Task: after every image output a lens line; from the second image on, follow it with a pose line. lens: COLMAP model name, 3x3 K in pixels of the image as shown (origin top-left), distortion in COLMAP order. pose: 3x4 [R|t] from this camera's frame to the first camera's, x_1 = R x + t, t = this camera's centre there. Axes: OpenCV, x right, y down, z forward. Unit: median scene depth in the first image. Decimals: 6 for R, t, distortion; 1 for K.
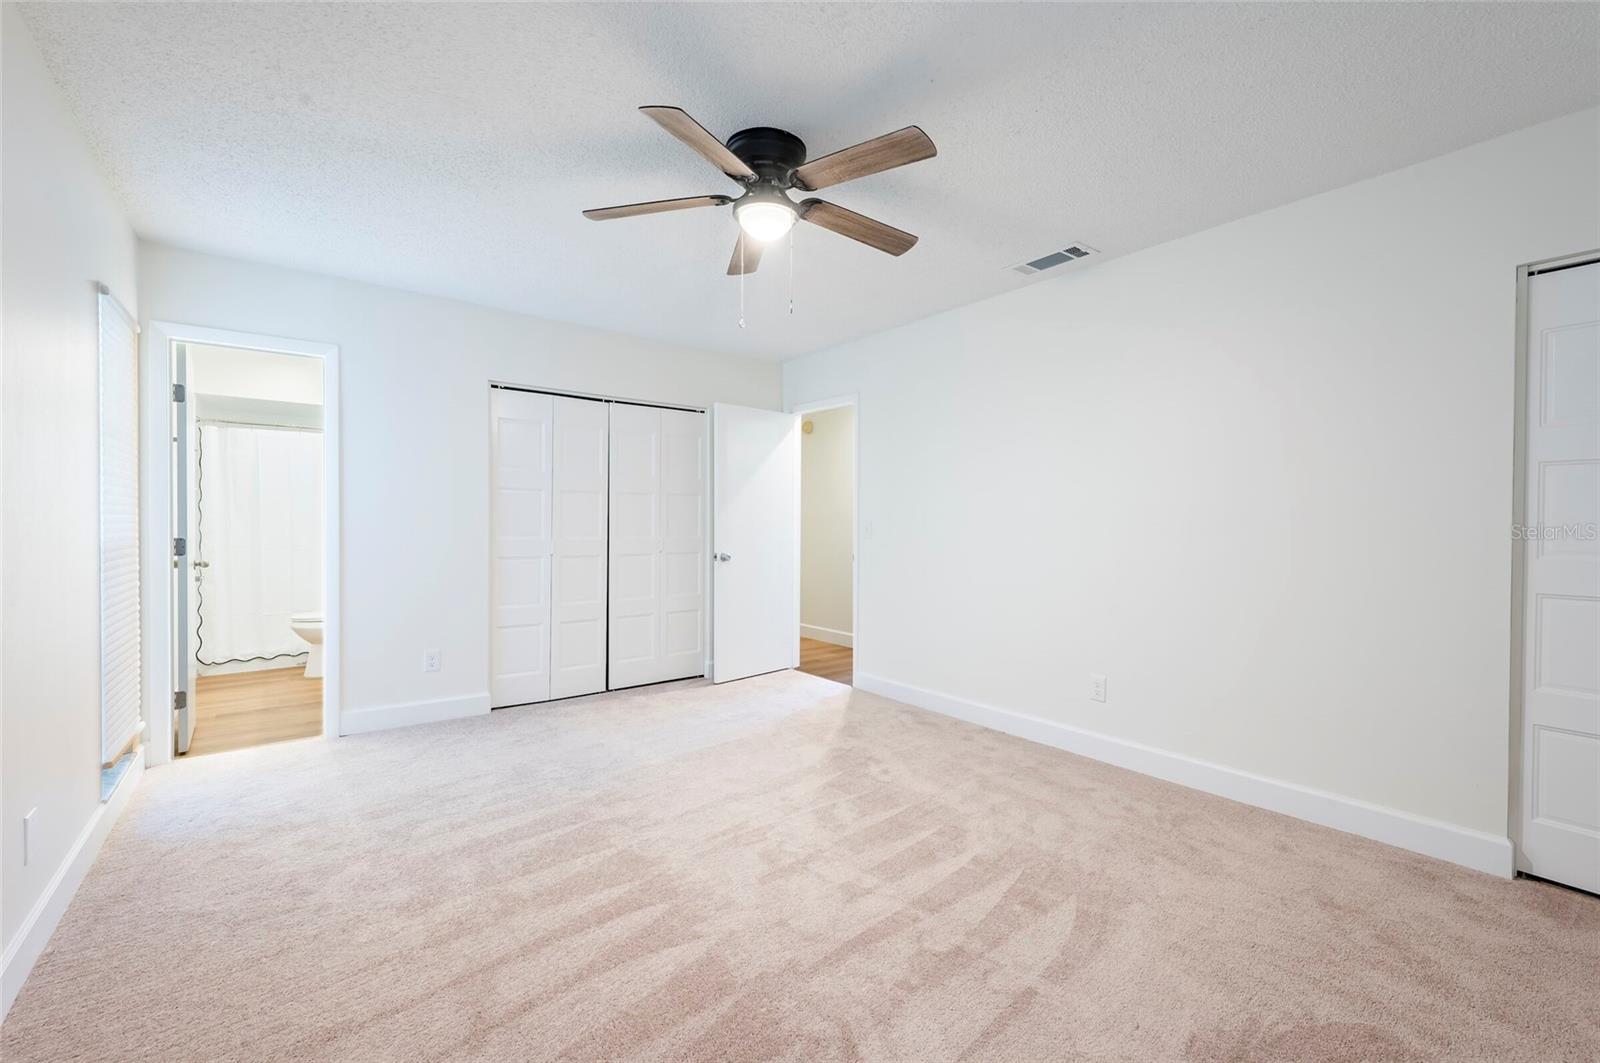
lens RADIAL K [[669.1, 0, 796.5], [0, 669.1, 521.3], [0, 0, 1]] dist [0.000877, 0.000274]
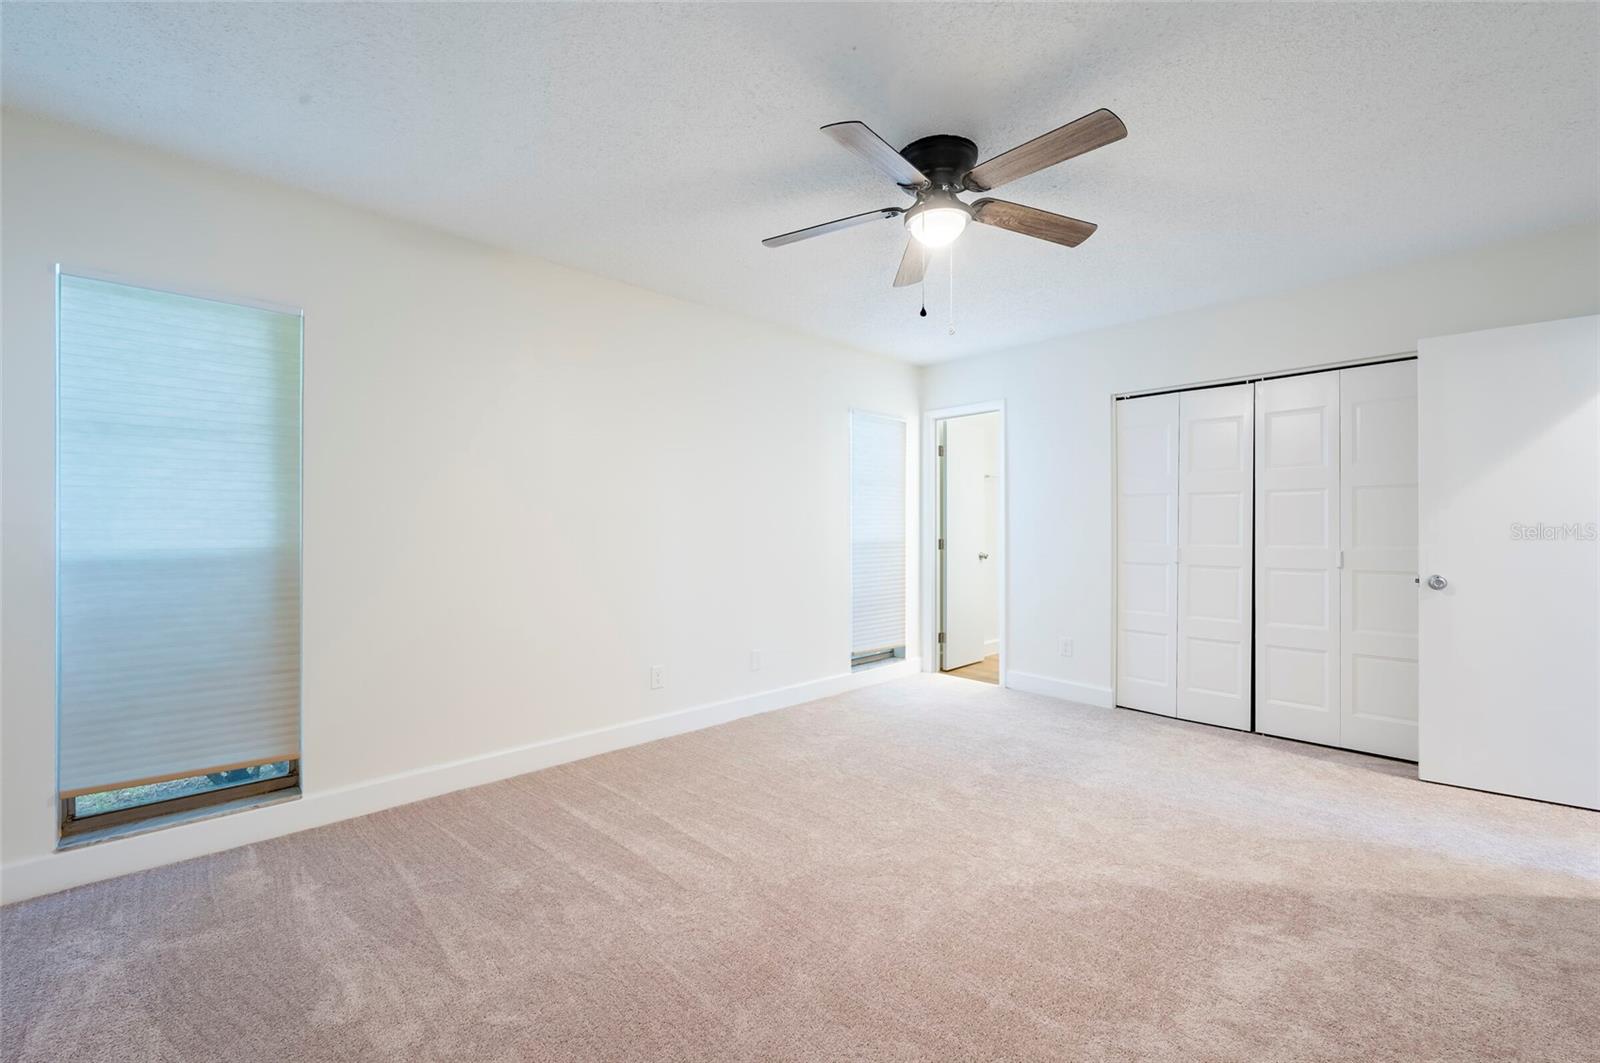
lens RADIAL K [[669.1, 0, 802.5], [0, 669.1, 526.9], [0, 0, 1]] dist [0.000877, 0.000274]
pose [[0.084697, -0.004462, -0.996397, 0.630959], [0.005263, 0.999978, -0.004031, 0.001028], [0.996393, -0.004902, 0.084719, 0.483816]]
